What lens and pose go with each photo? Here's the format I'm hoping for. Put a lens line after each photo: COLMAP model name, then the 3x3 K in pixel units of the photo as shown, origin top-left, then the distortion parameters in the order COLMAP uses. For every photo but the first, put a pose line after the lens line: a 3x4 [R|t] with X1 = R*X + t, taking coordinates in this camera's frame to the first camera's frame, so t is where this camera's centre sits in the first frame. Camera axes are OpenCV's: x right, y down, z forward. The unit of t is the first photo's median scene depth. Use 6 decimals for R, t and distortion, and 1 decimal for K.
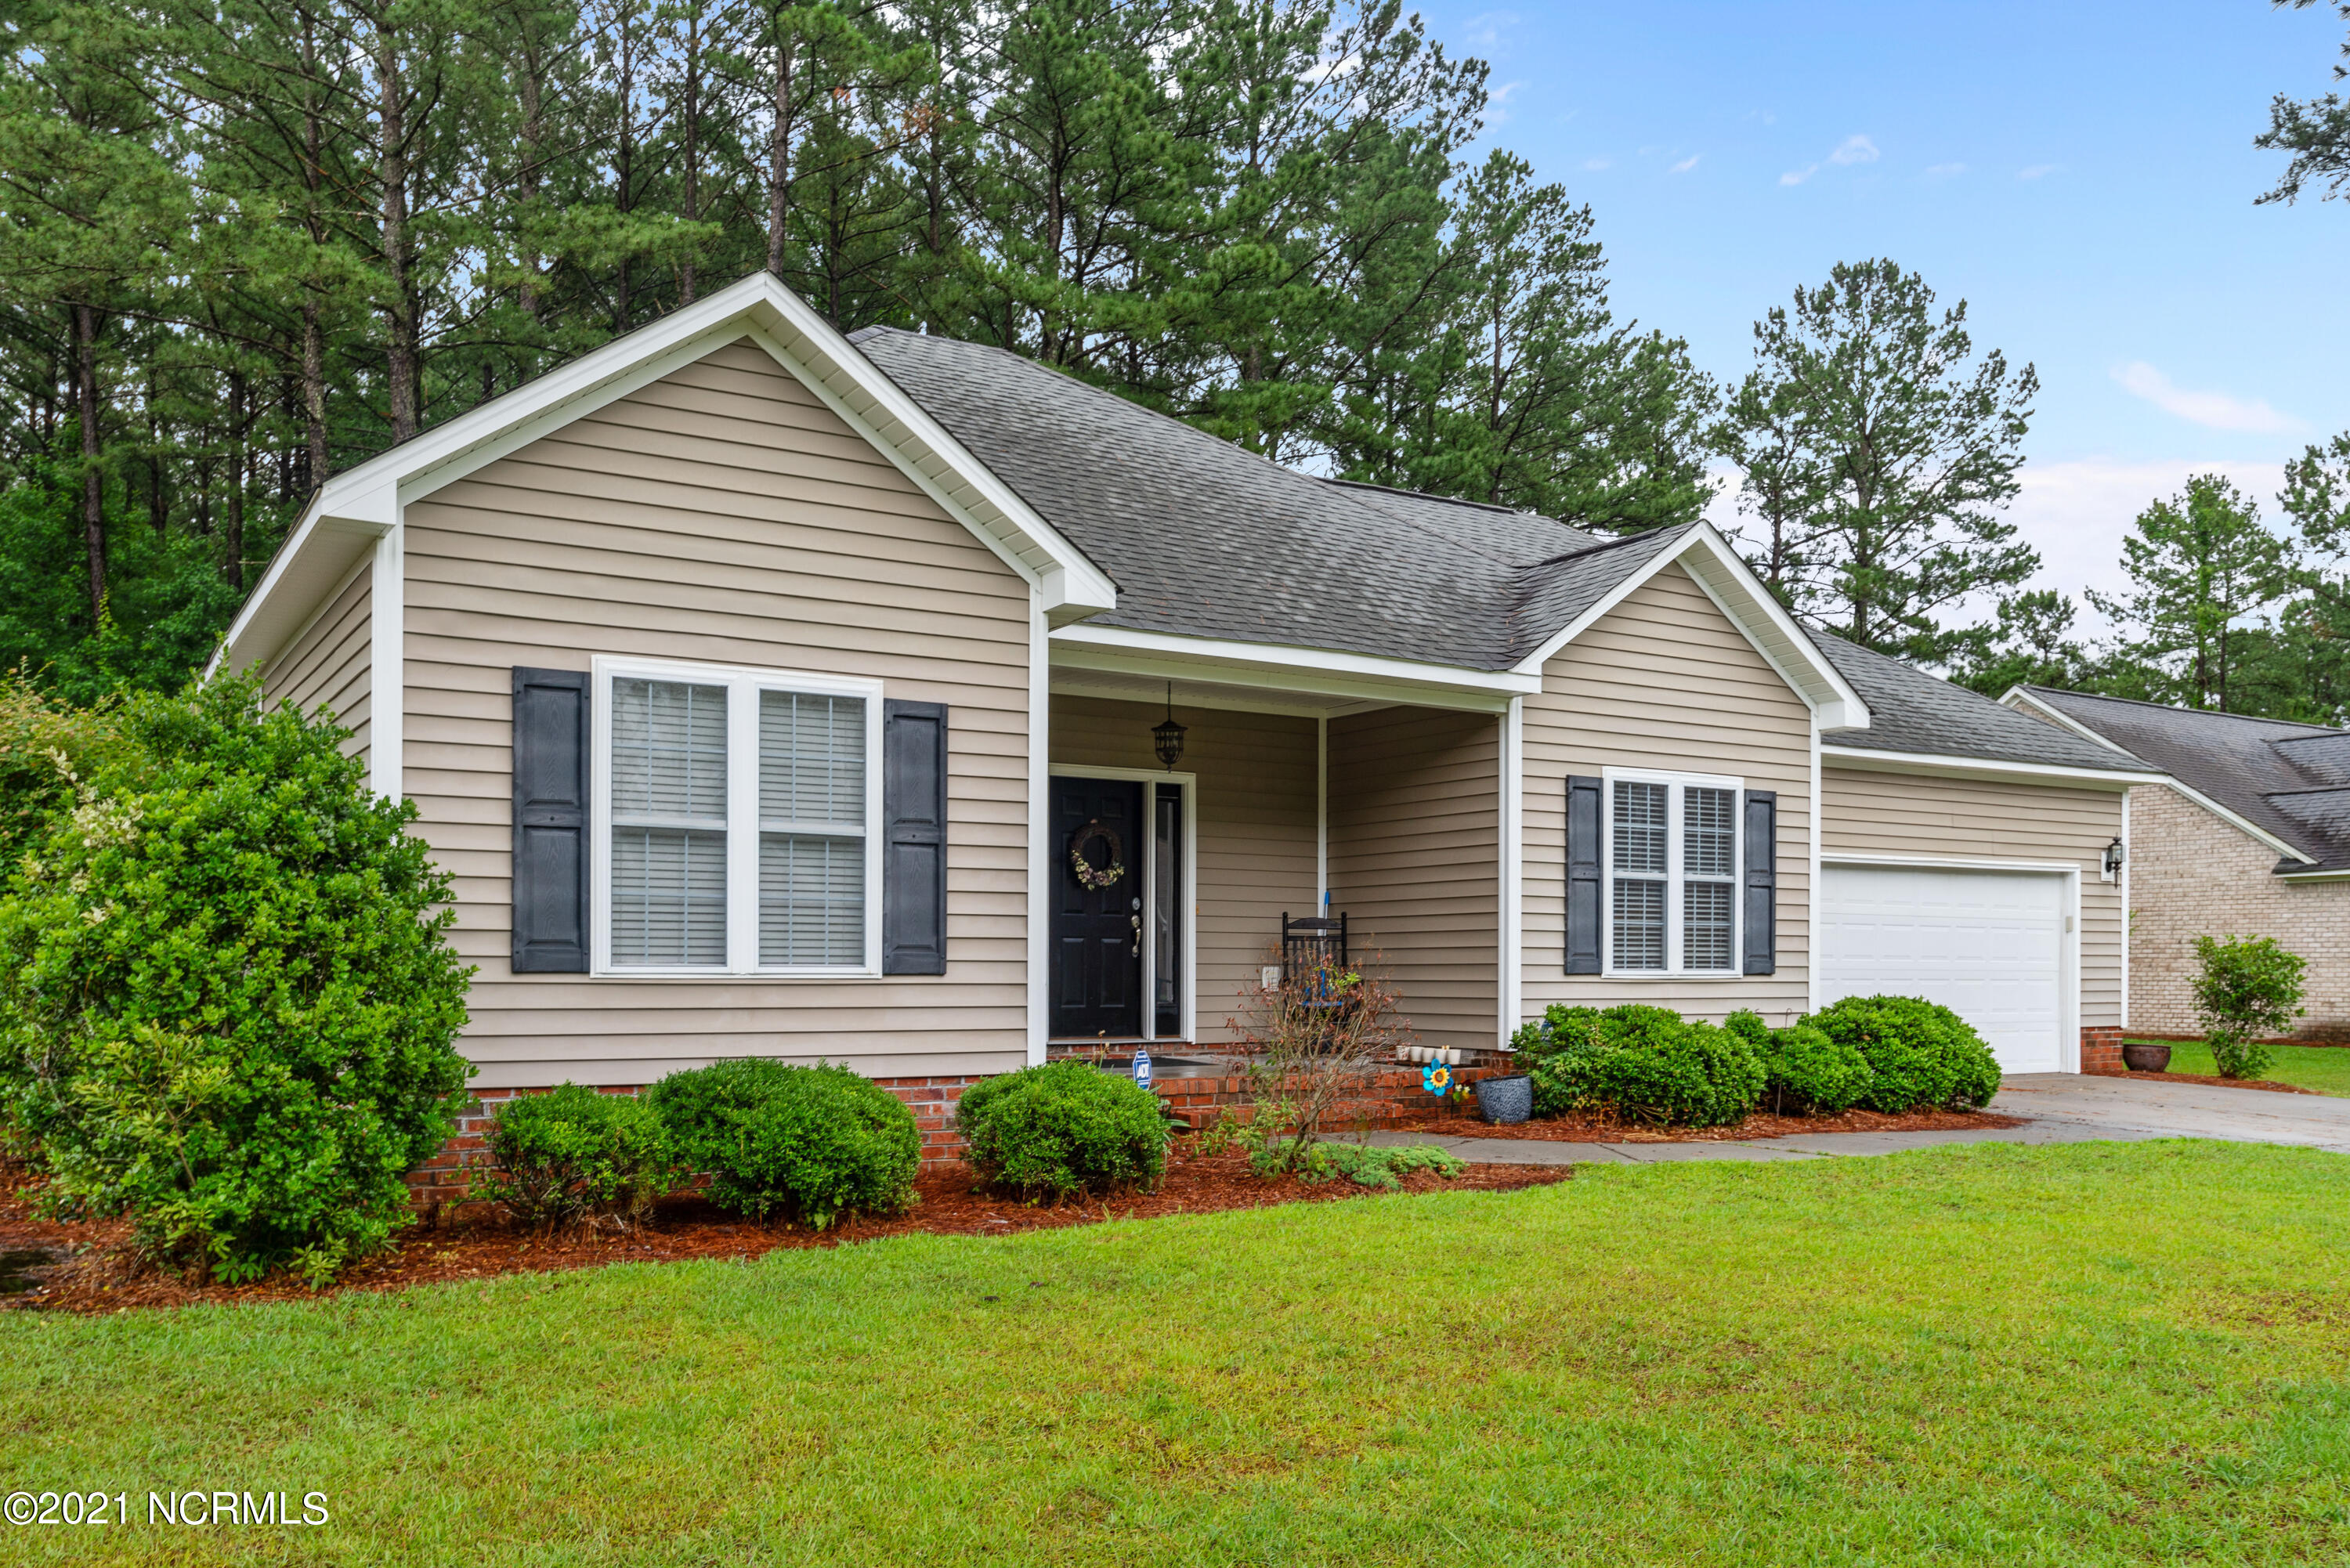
lens RADIAL K [[1870.4, 0, 1168.1], [0, 1870.4, 954.8], [0, 0, 1]] dist [-0.008695, -0.001284]
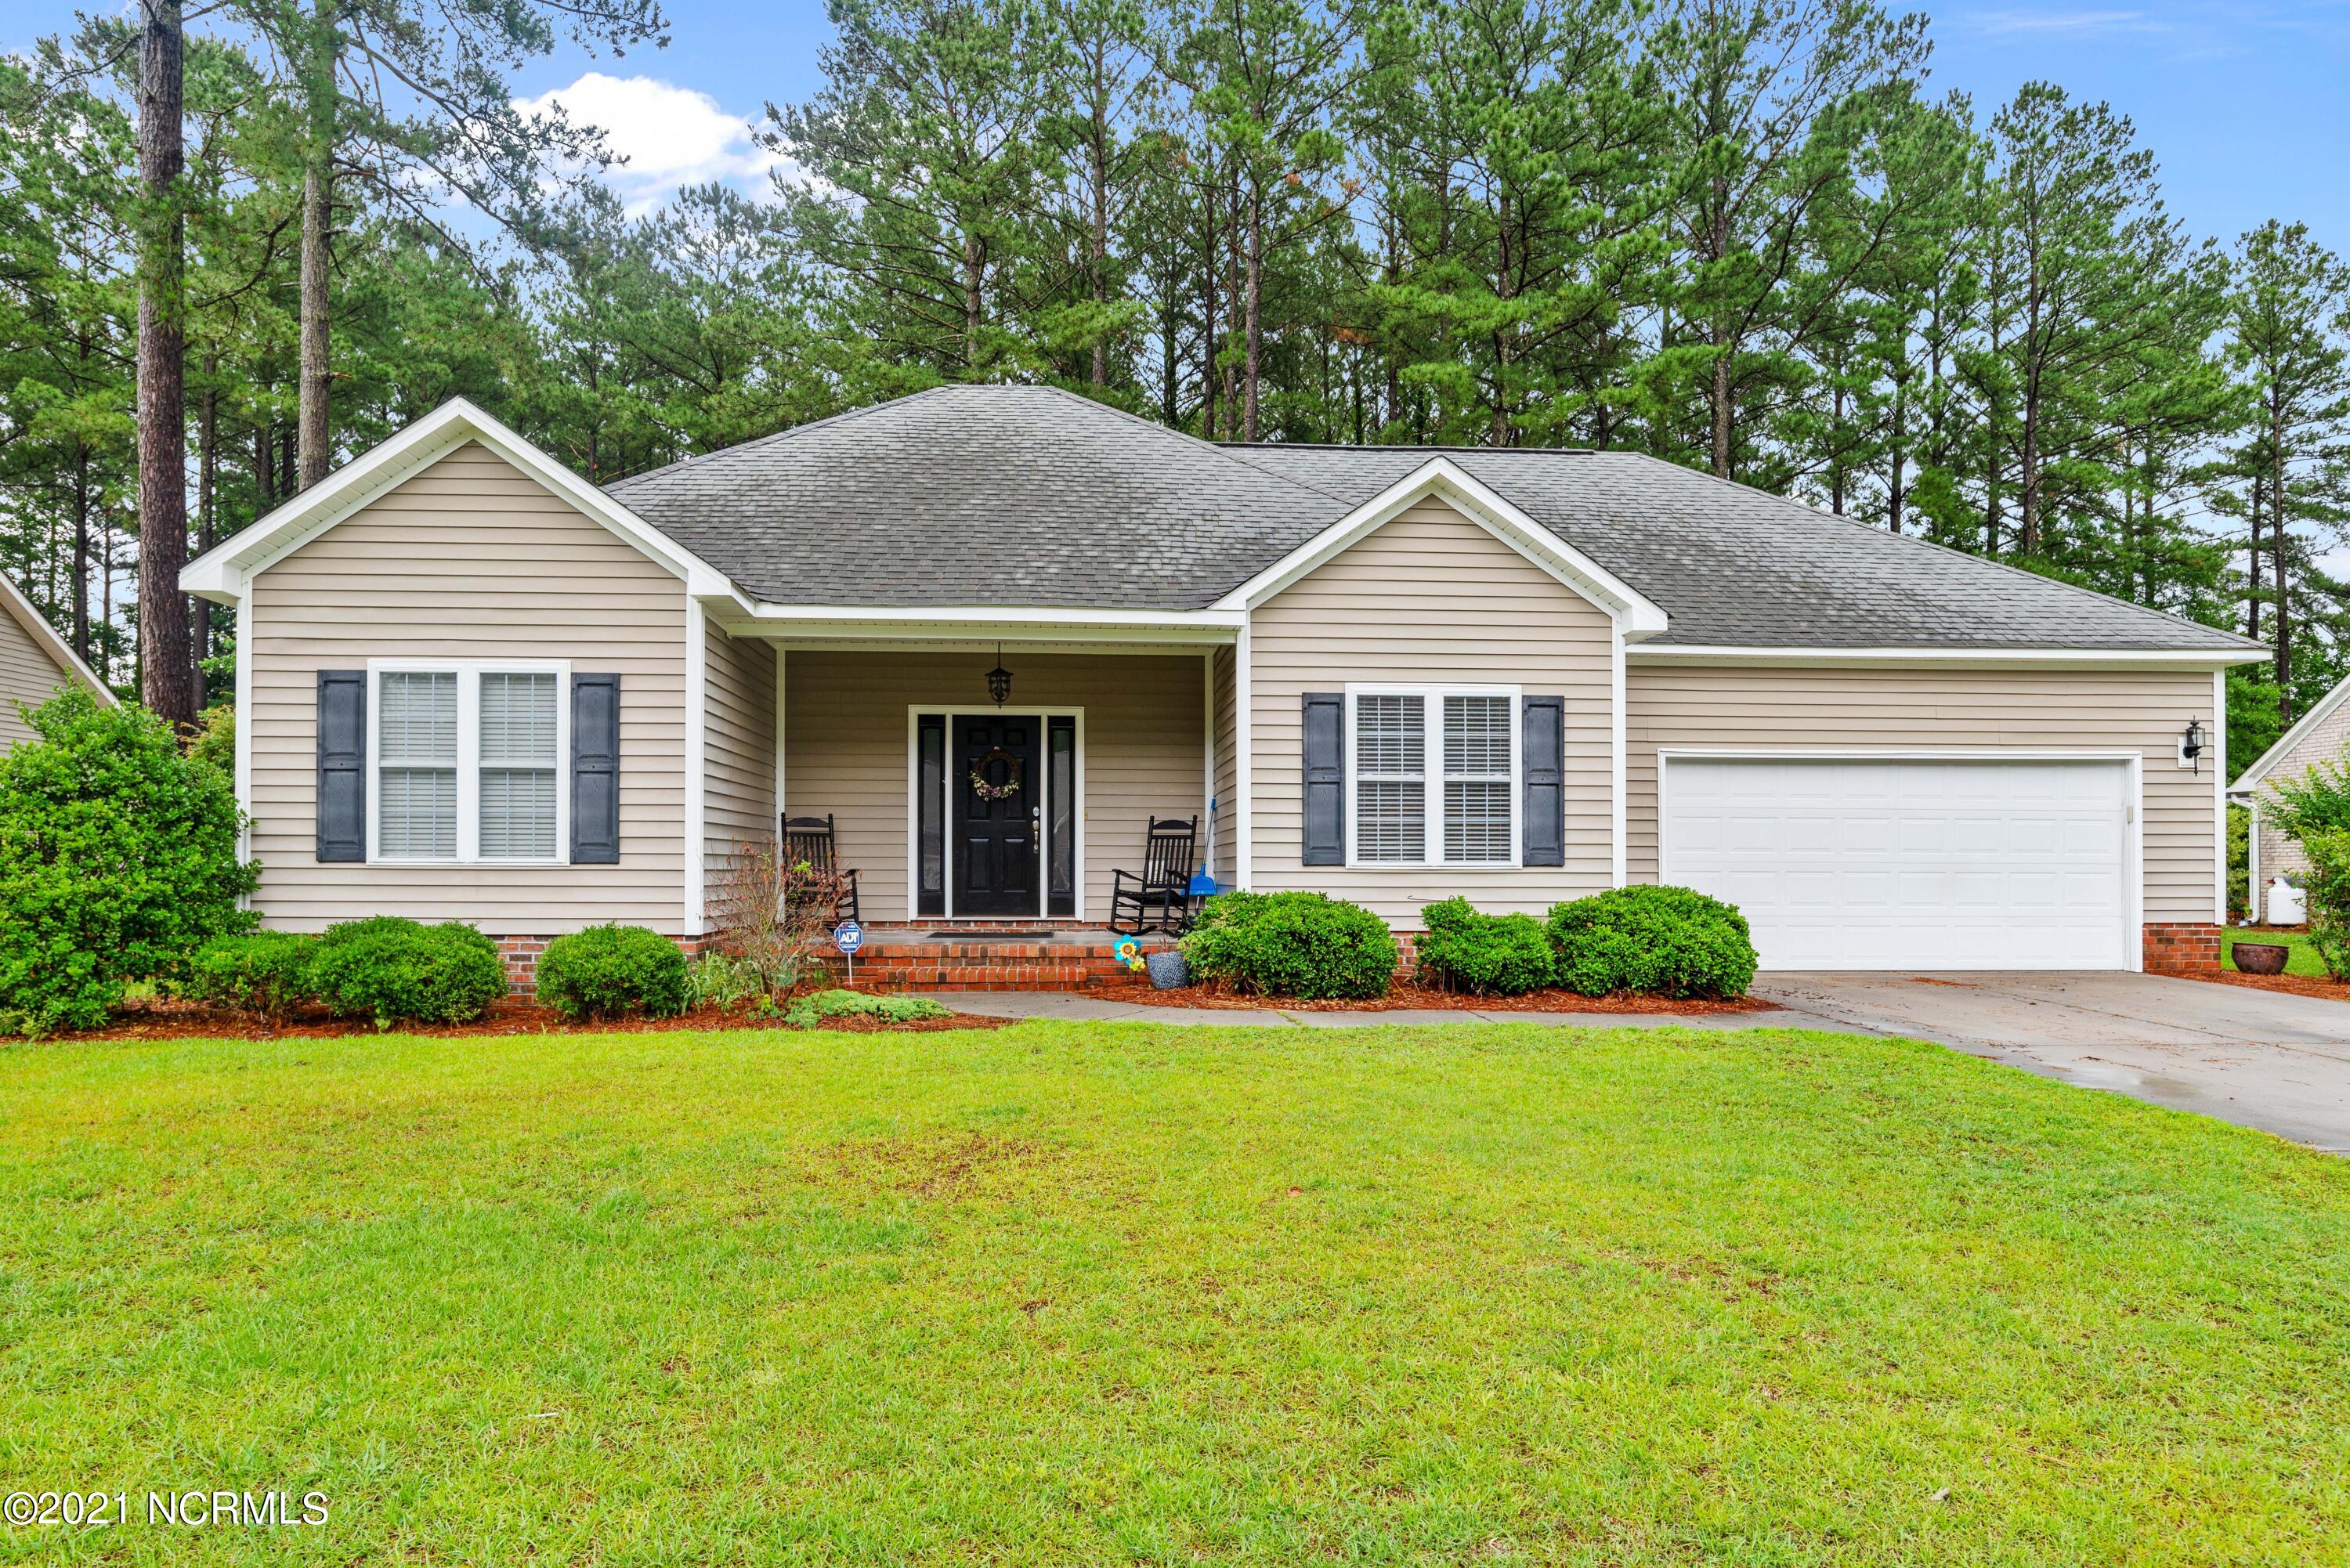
lens RADIAL K [[1529.8, 0, 1167.1], [0, 1529.8, 846.3], [0, 0, 1]] dist [-0.033221, 0.020717]
pose [[0.882559, -0.008347, -0.470127, 0.574272], [0.003914, 0.999938, -0.010406, 0.008196], [0.470185, 0.007344, 0.882537, 0.126518]]
